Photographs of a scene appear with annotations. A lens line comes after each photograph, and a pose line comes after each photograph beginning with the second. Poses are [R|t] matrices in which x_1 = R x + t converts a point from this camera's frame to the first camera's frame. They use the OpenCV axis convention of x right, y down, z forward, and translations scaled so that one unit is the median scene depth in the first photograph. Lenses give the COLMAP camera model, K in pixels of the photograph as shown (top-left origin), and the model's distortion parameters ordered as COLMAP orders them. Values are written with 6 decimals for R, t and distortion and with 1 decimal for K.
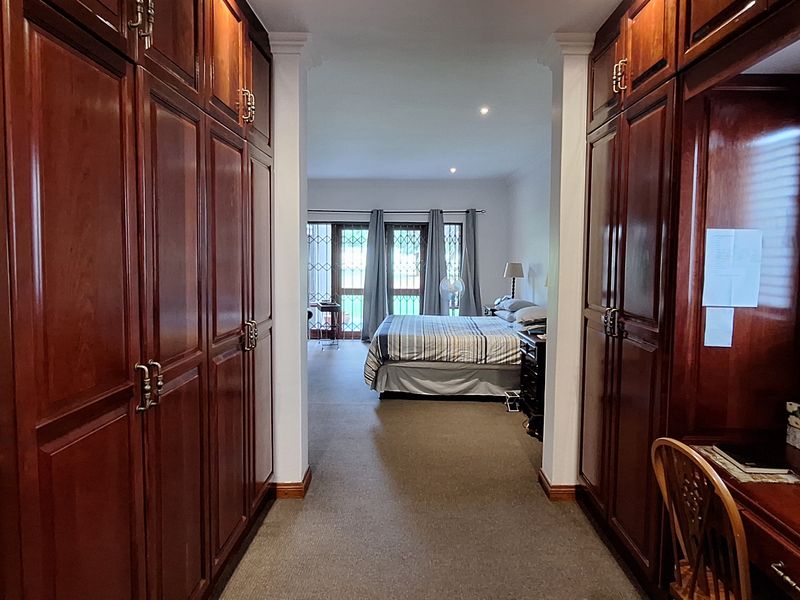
lens RADIAL K [[533.4, 0, 398.5], [0, 533.4, 298.2], [0, 0, 1]] dist [-0.007044, -0.001106]
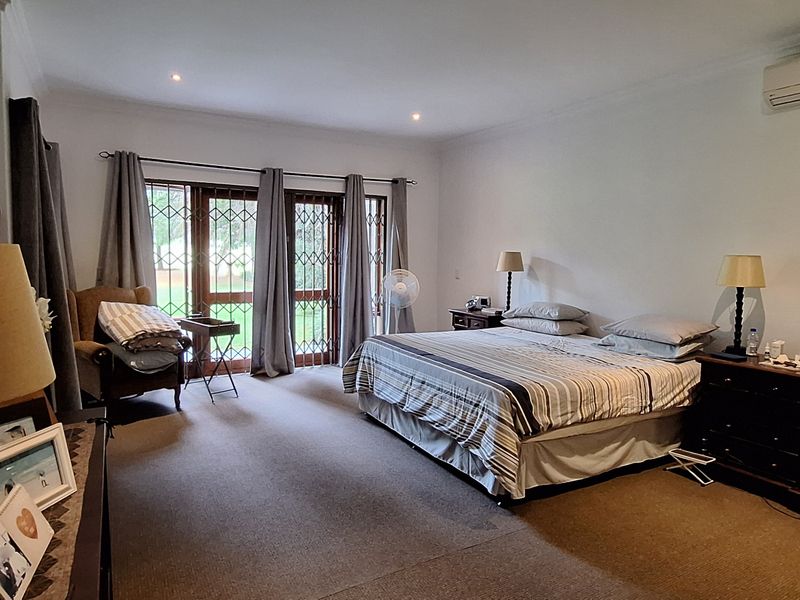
lens RADIAL K [[533.4, 0, 398.9], [0, 533.4, 297.1], [0, 0, 1]] dist [-0.007044, -0.001106]
pose [[0.861546, -0.043076, 0.505849, -0.337556], [0.035008, 0.999063, 0.025451, -0.032208], [-0.506471, -0.004218, 0.862246, 0.518535]]
